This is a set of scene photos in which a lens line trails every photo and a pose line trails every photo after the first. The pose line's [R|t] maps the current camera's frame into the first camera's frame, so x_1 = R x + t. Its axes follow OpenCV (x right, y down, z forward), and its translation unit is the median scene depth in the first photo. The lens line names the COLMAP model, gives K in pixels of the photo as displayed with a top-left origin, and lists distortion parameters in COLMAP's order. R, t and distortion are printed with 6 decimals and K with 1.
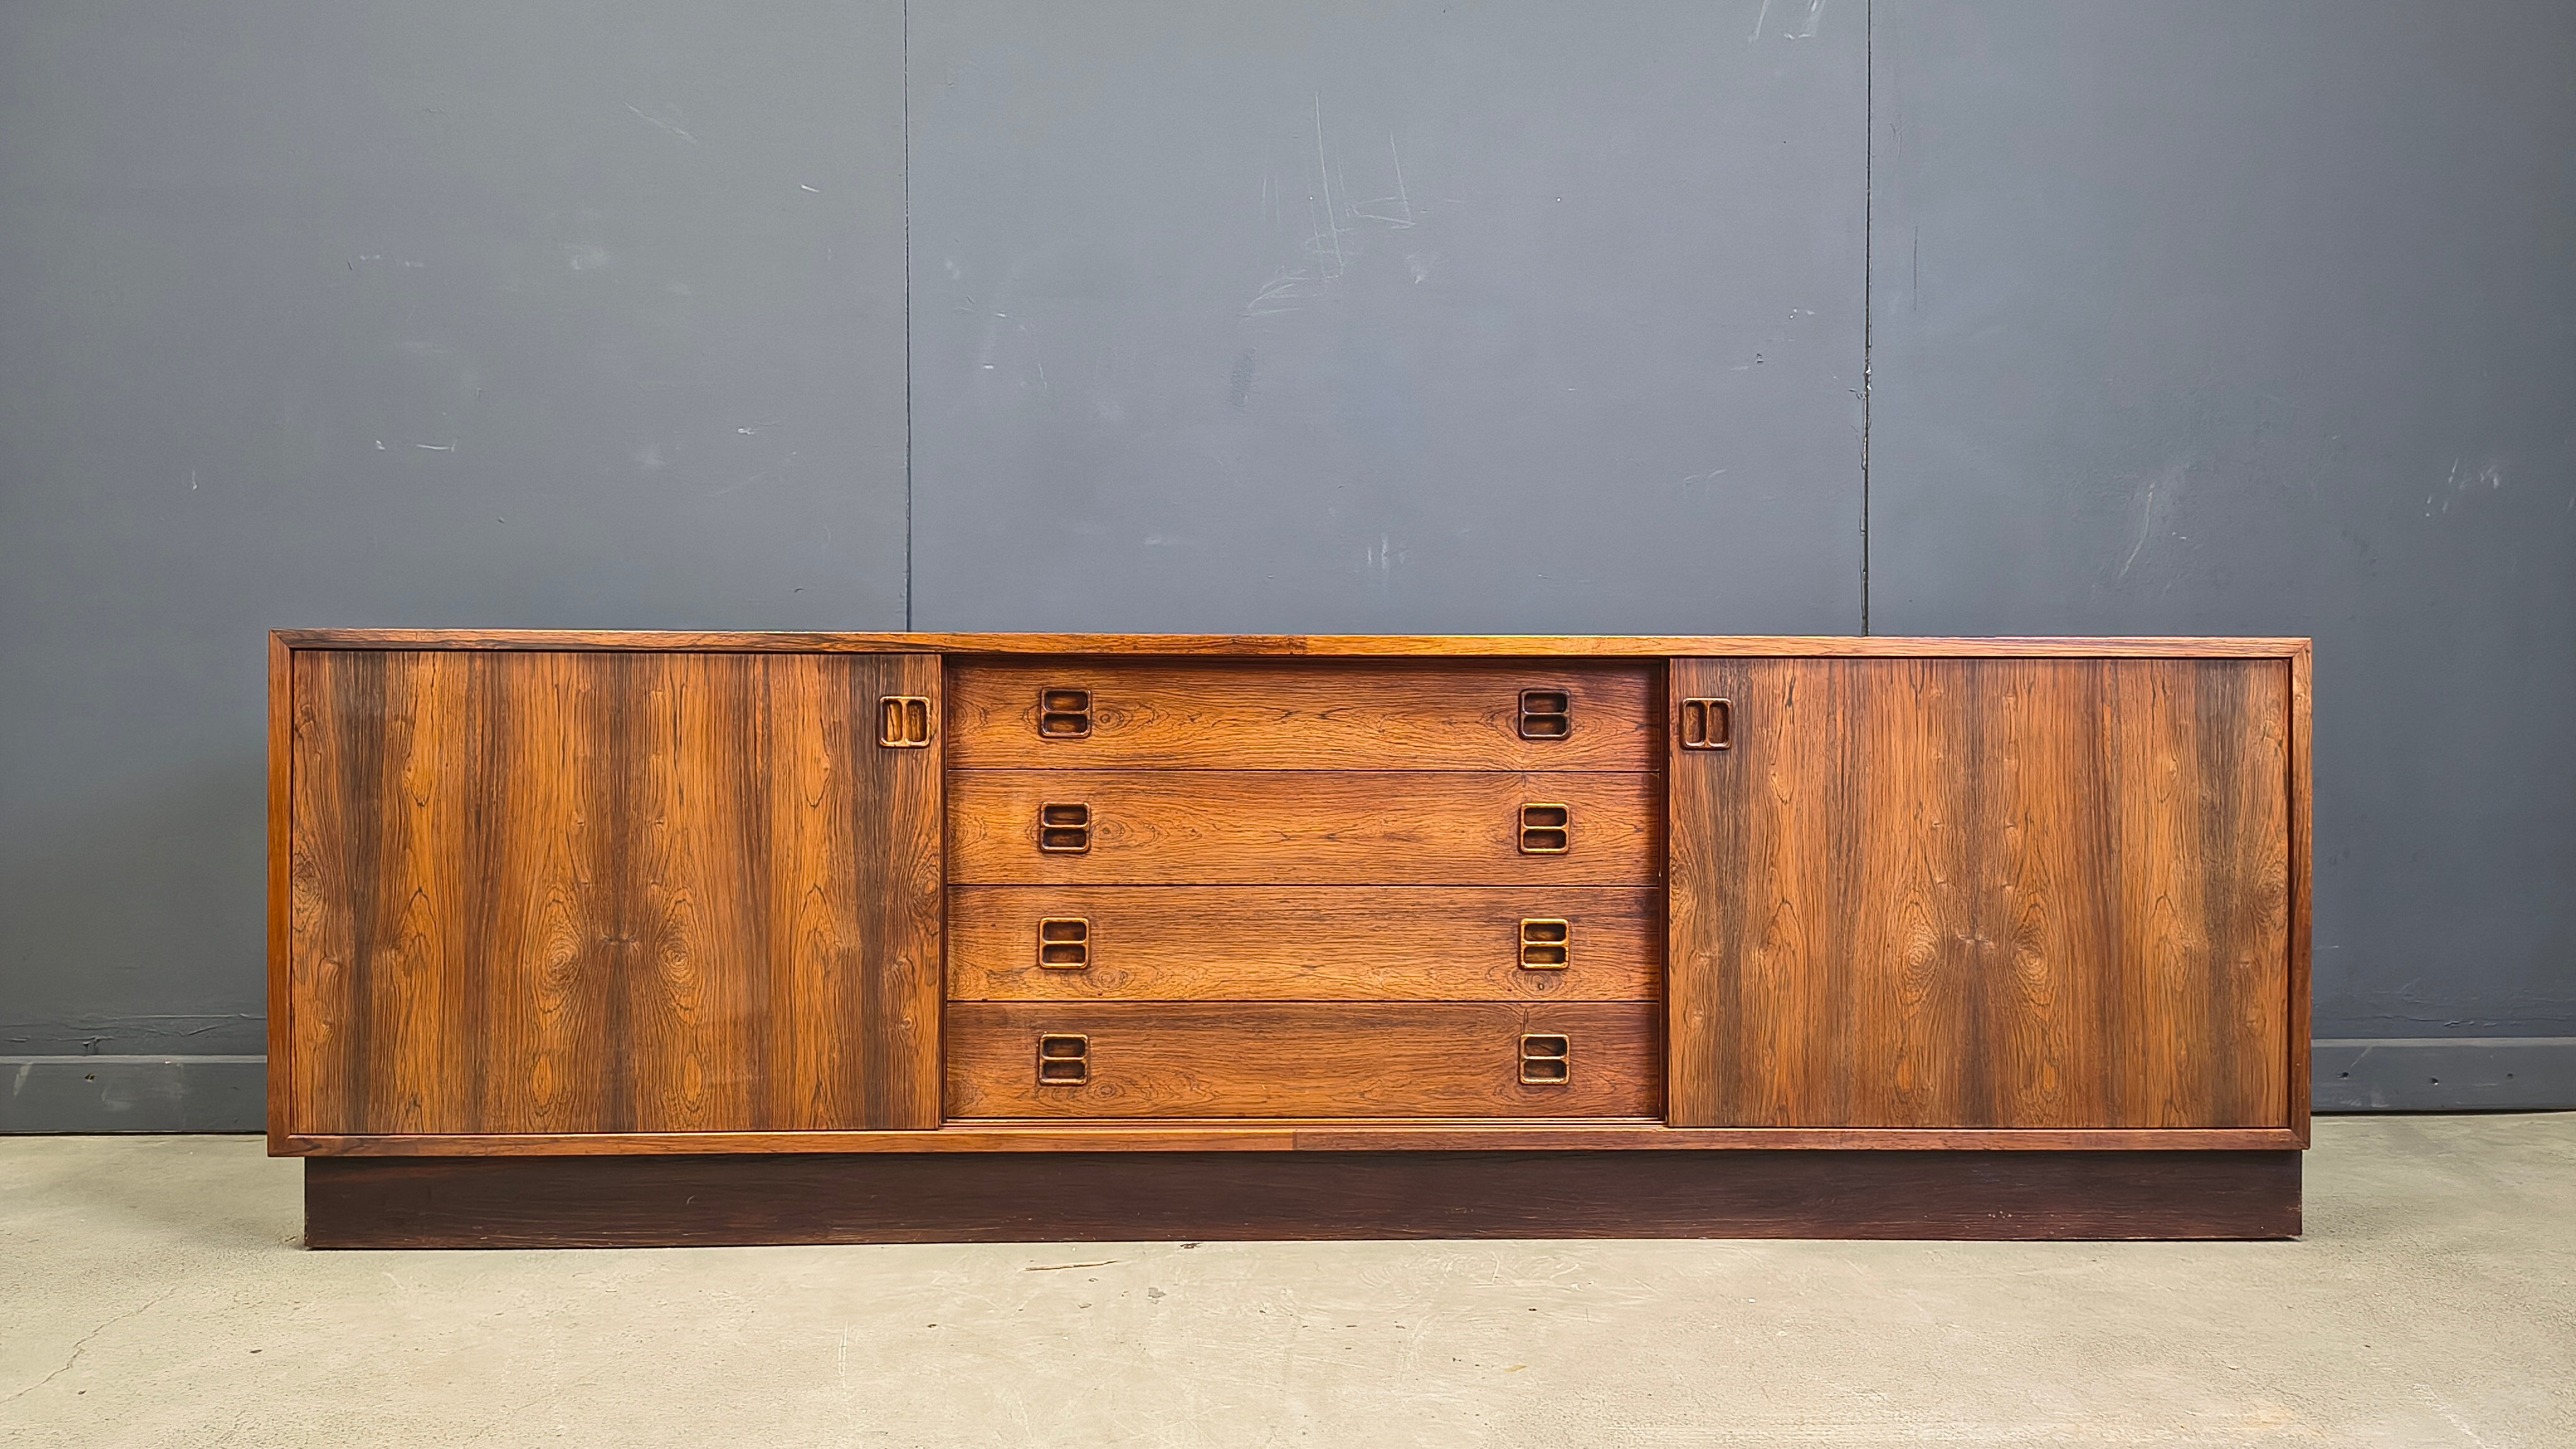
lens RADIAL K [[1796.5, 0, 1279.4], [0, 1796.5, 717.3], [0, 0, 1]] dist [0.057967, -0.060713]
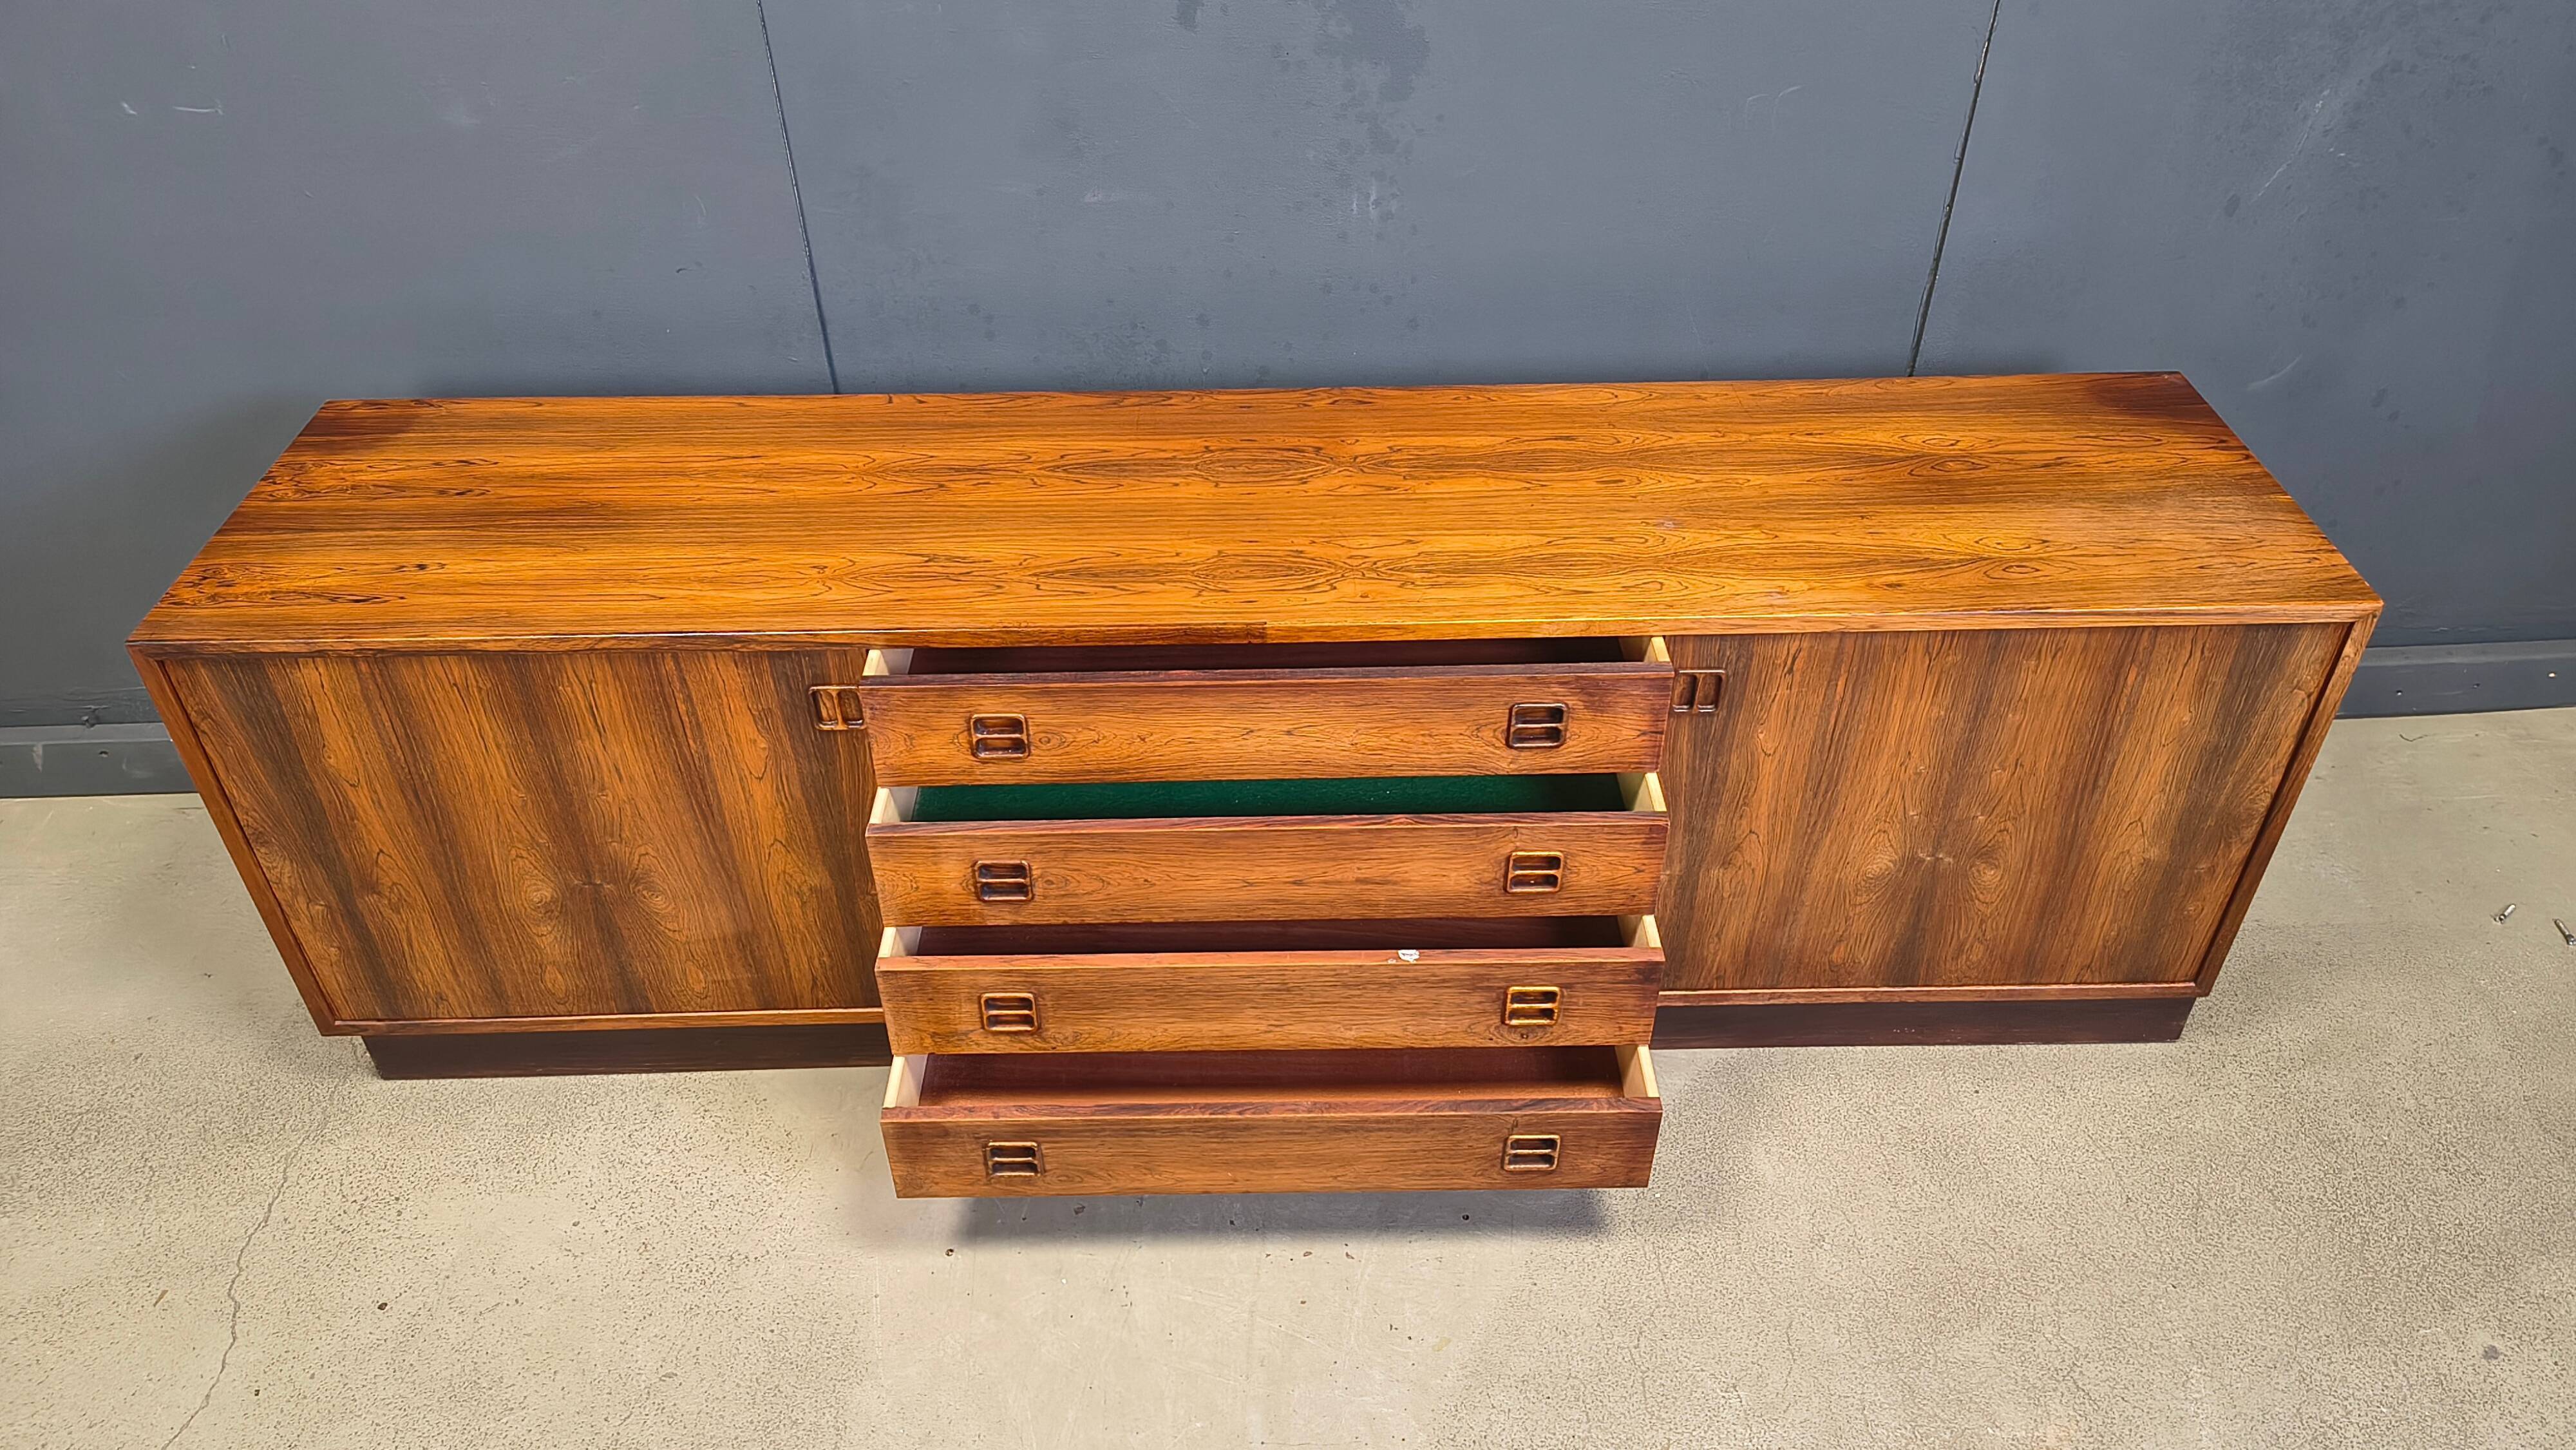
lens RADIAL K [[1802.4, 0, 1285.6], [0, 1802.4, 730.1], [0, 0, 1]] dist [0.060102, -0.071998]
pose [[0.999940, -0.005006, -0.009790, 0.033378], [0.010030, 0.780134, 0.625532, -0.567761], [0.004506, -0.625592, 0.780137, 0.257309]]
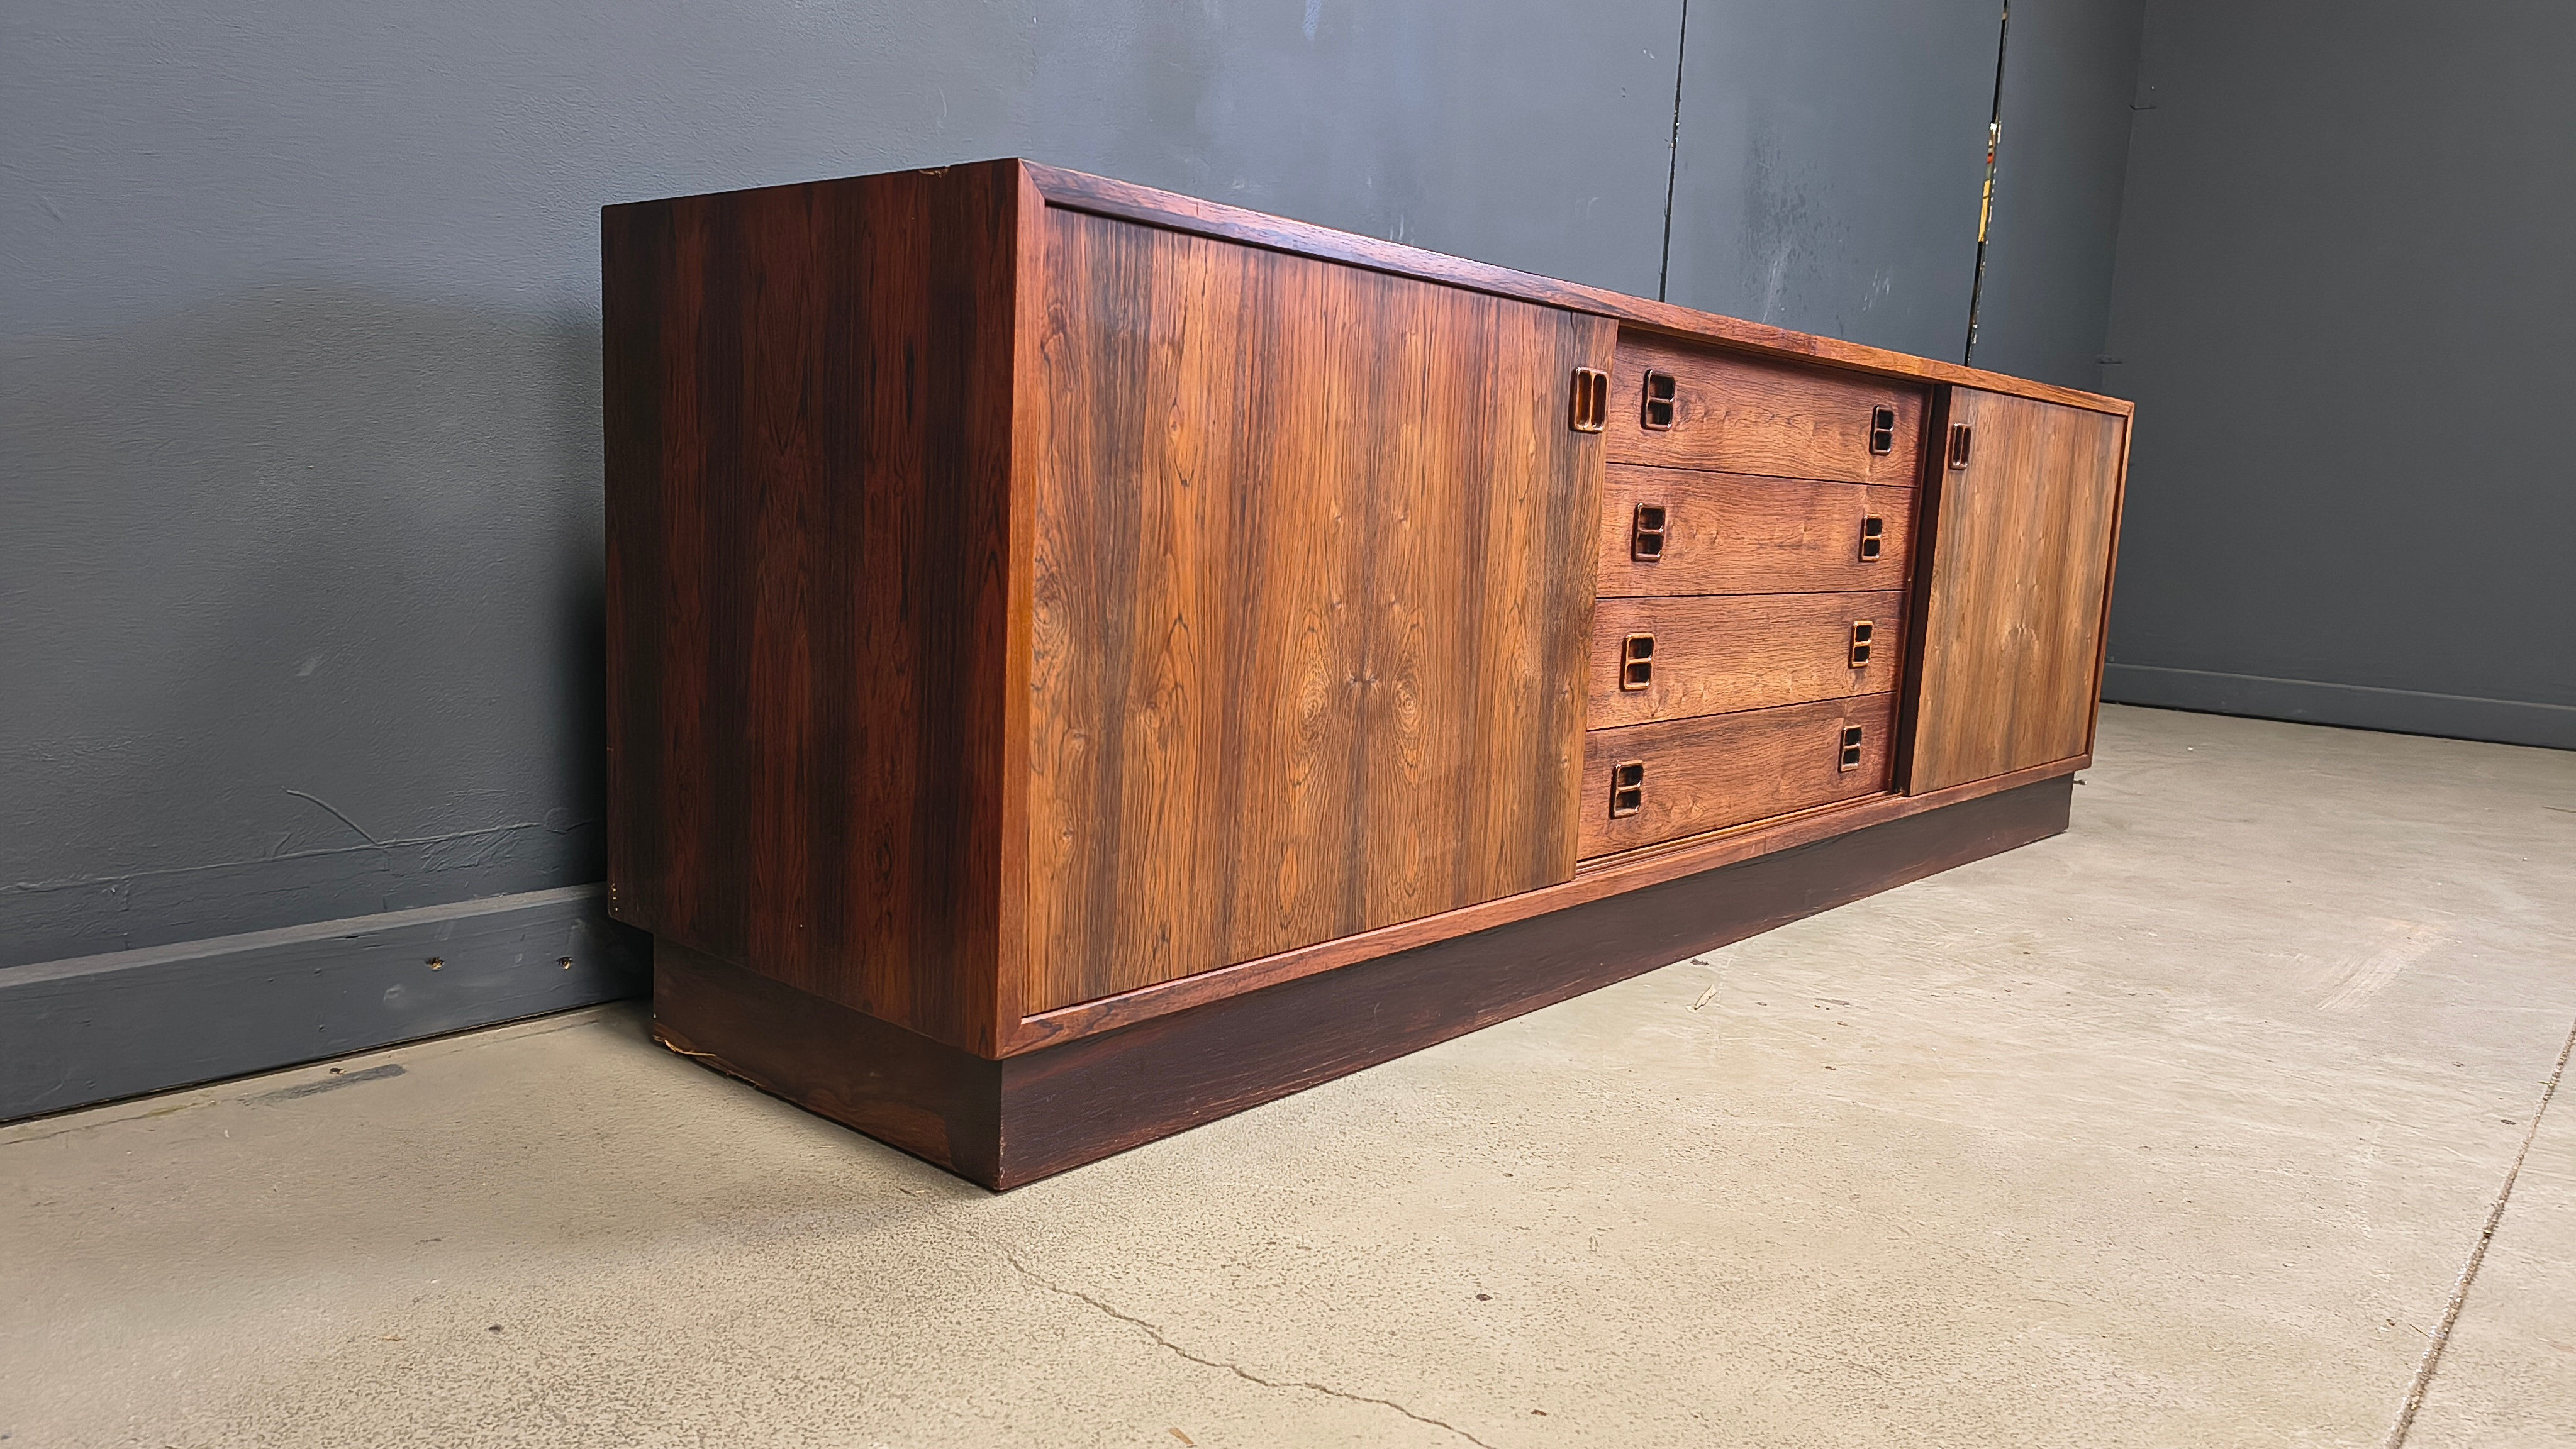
lens RADIAL K [[1798.8, 0, 1291.1], [0, 1798.8, 749.0], [0, 0, 1]] dist [0.055644, -0.058693]
pose [[0.671555, -0.076976, 0.736946, -0.906228], [-0.050221, 0.987573, 0.148919, 0.043356], [-0.739251, -0.137018, 0.659344, 0.530700]]
